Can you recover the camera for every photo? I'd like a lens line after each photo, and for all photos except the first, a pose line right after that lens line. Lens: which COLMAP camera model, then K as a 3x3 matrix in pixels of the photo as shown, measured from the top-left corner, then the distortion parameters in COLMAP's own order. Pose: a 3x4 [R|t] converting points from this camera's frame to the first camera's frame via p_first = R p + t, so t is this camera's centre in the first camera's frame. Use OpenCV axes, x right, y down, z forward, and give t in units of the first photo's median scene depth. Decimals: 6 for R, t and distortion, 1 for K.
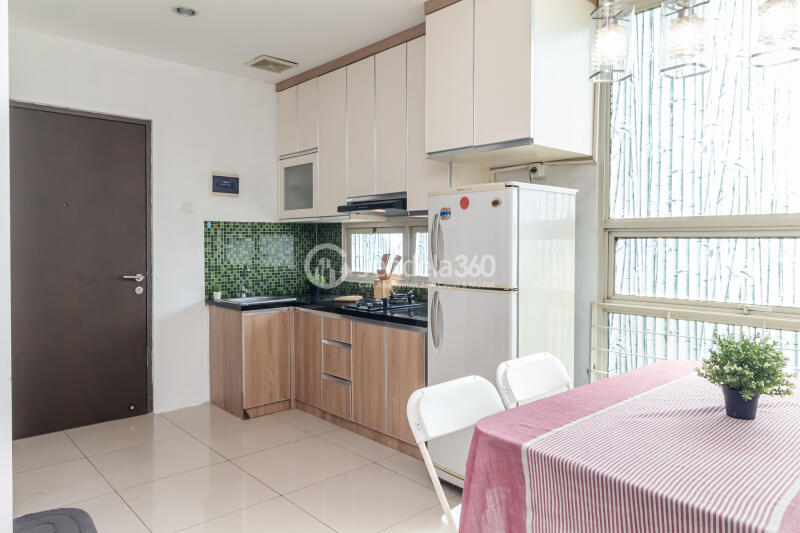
lens RADIAL K [[550.5, 0, 399.7], [0, 550.5, 258.3], [0, 0, 1]] dist [0.002731, 0.001928]
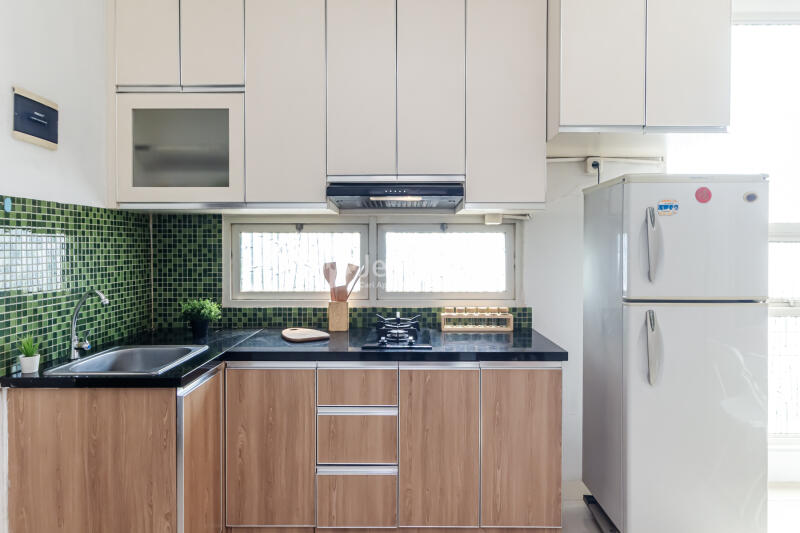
lens RADIAL K [[519.9, 0, 401.1], [0, 519.9, 253.5], [0, 0, 1]] dist [0.004184, 0.002032]
pose [[0.676502, -0.007692, 0.736400, -0.474307], [0.021663, 0.999721, -0.009458, -0.012114], [-0.736122, 0.022351, 0.676480, 0.531244]]
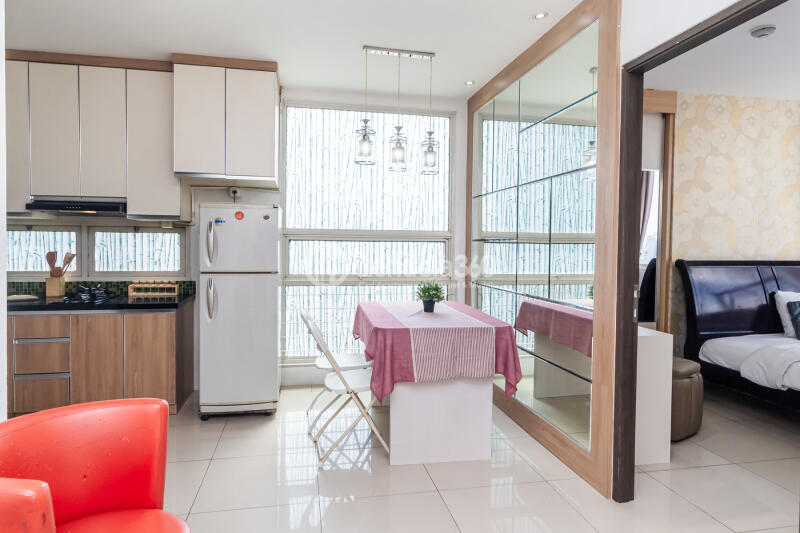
lens RADIAL K [[499.9, 0, 400.0], [0, 499.9, 266.5], [0, 0, 1]] dist [-0.004252, -0.001384]
pose [[0.508555, -0.035181, 0.860310, -0.528845], [0.014749, 0.999374, 0.032149, -0.000791], [-0.860903, -0.003661, 0.508756, -0.027780]]
